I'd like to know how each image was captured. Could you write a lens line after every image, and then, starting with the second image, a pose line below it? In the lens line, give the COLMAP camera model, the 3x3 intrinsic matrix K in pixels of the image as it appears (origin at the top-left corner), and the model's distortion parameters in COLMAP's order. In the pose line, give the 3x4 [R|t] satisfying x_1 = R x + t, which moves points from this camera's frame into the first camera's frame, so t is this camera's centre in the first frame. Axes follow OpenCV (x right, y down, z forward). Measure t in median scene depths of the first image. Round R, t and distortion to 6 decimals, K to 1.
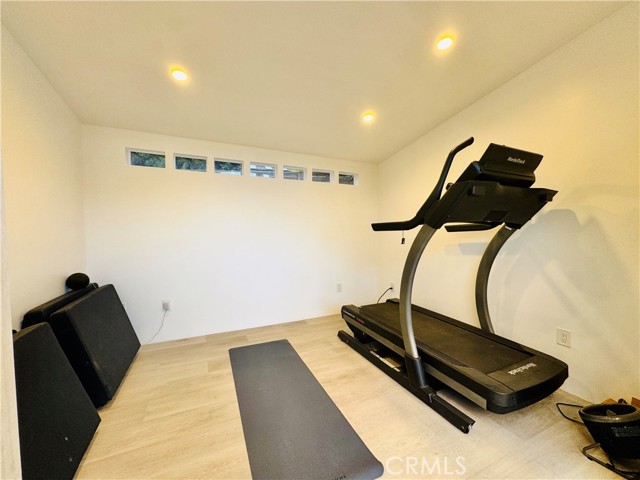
lens RADIAL K [[257.8, 0, 321.1], [0, 257.8, 240.2], [0, 0, 1]] dist [-0.000834, -0.000379]
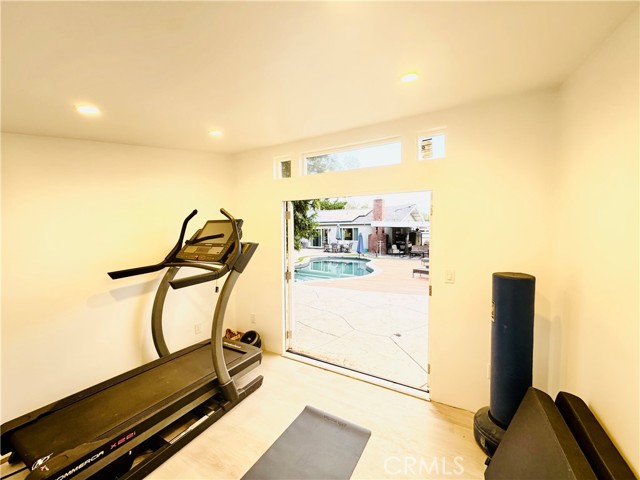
lens RADIAL K [[257.8, 0, 319.3], [0, 257.8, 240.8], [0, 0, 1]] dist [-0.000834, -0.000379]
pose [[-0.592724, -0.024397, 0.805036, -0.731756], [0.037367, 0.997632, 0.057747, -0.221509], [-0.804539, 0.064310, -0.590408, 1.130177]]
